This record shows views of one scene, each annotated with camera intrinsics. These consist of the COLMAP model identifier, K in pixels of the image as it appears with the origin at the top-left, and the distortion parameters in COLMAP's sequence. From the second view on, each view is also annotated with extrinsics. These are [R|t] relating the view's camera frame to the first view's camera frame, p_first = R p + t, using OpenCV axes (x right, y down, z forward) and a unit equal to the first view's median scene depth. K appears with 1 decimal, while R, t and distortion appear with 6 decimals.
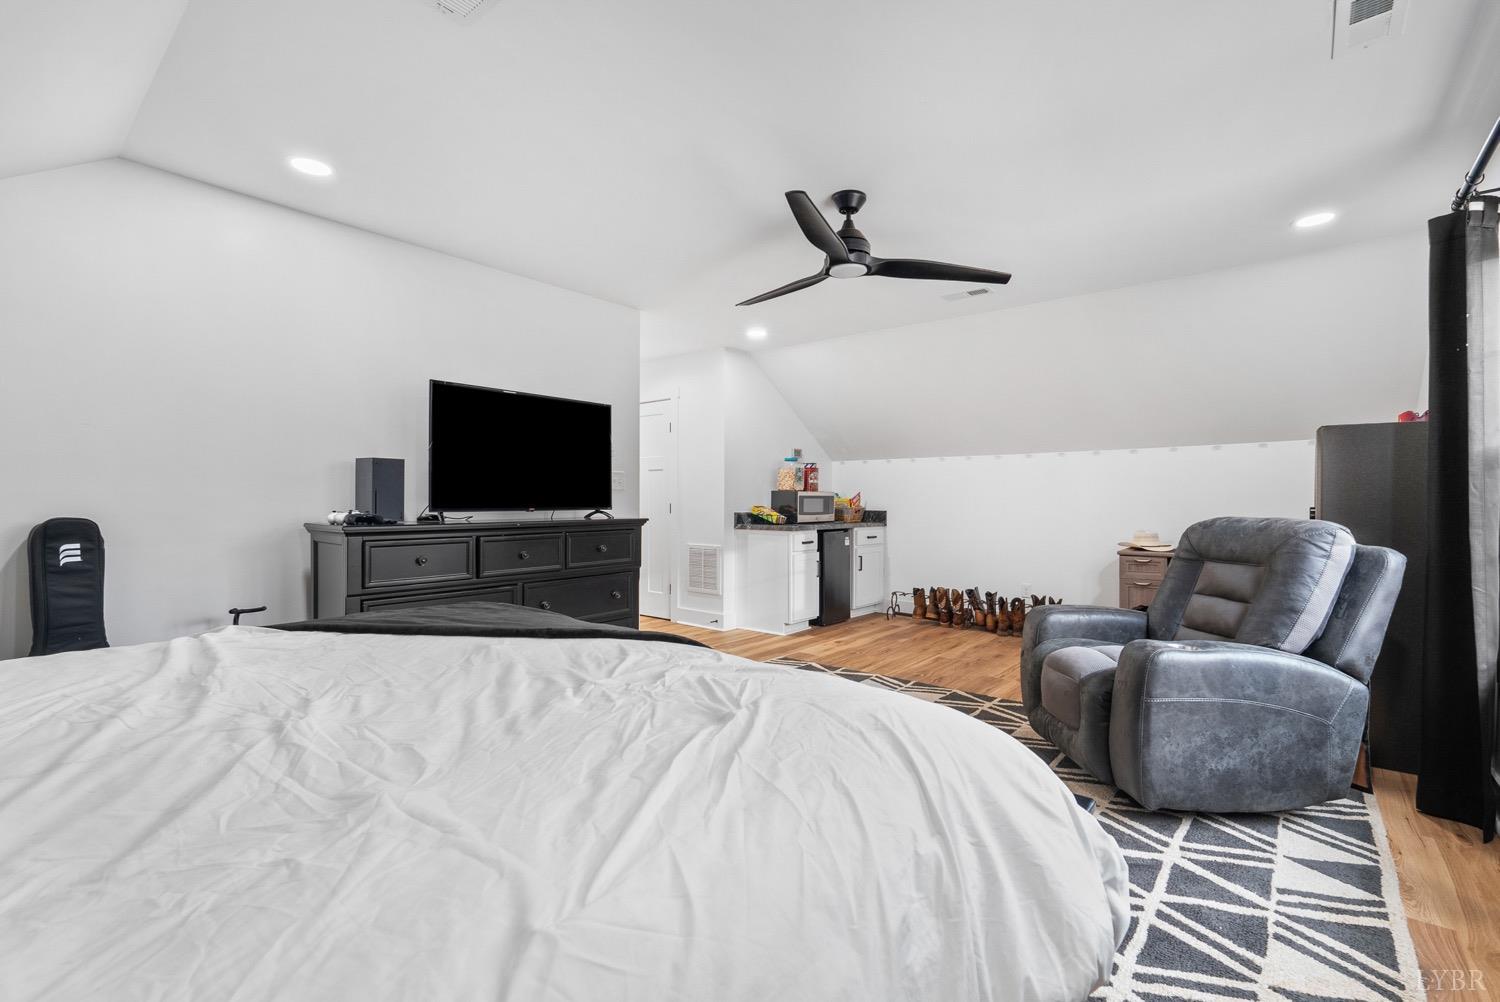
lens RADIAL K [[668.1, 0, 752.9], [0, 668.1, 498.5], [0, 0, 1]] dist [-0.004379, 0.000248]
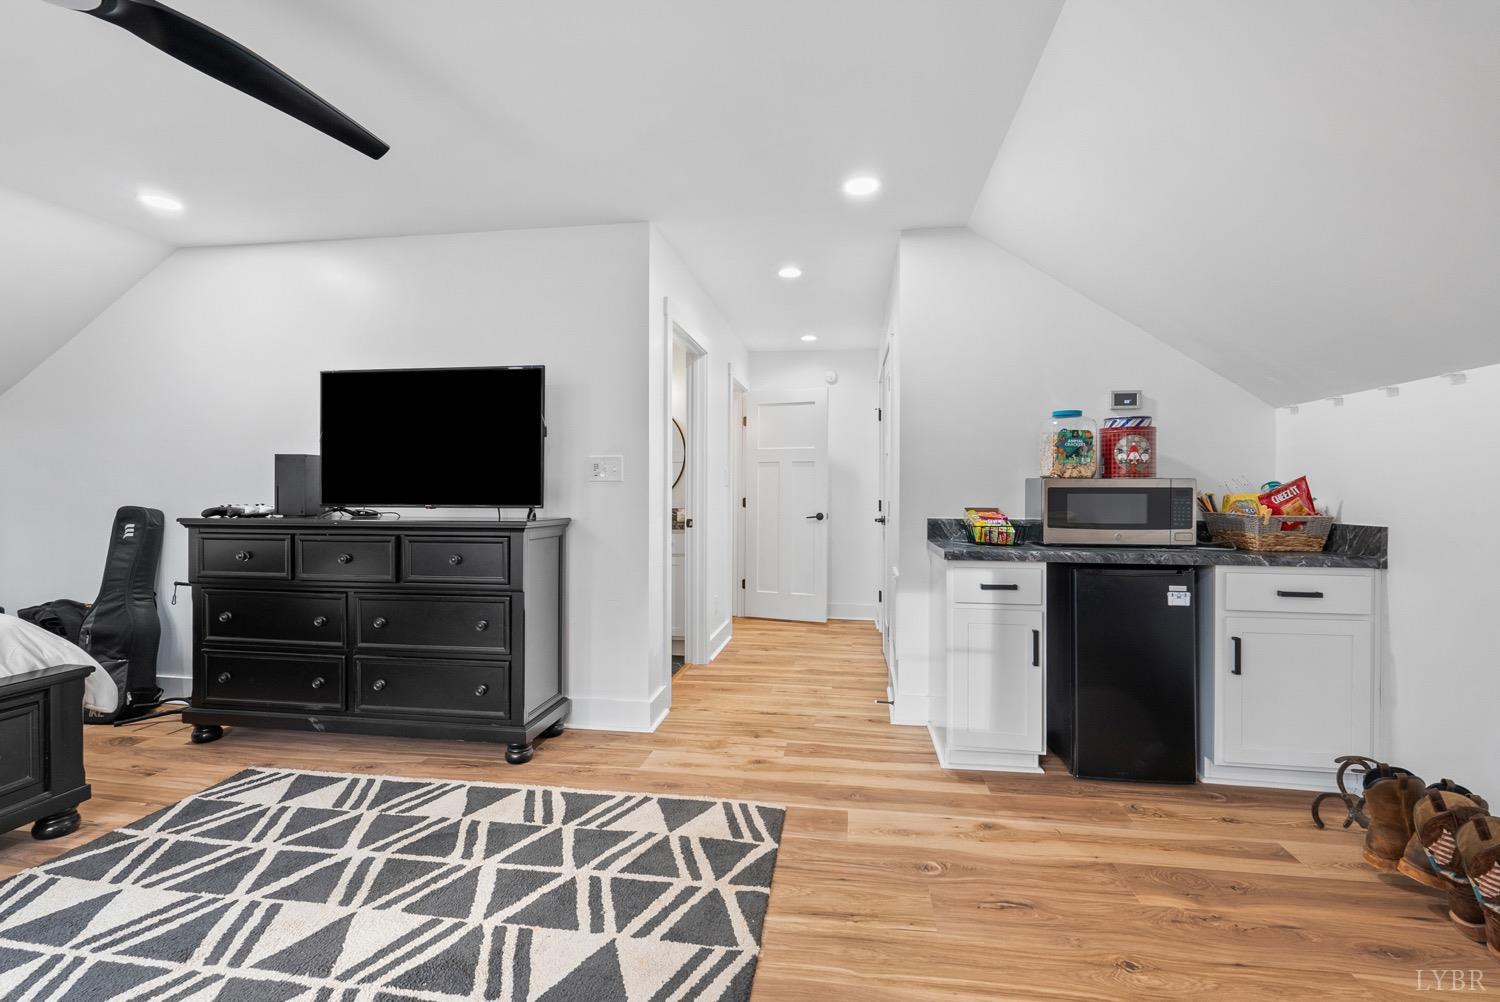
lens RADIAL K [[668.1, 0, 739.8], [0, 668.1, 496.6], [0, 0, 1]] dist [-0.004379, 0.000248]
pose [[0.513744, 0.004189, -0.857933, 0.370604], [-0.001095, 0.999990, 0.004226, 0.000210], [0.857943, -0.001232, 0.513744, 0.570729]]
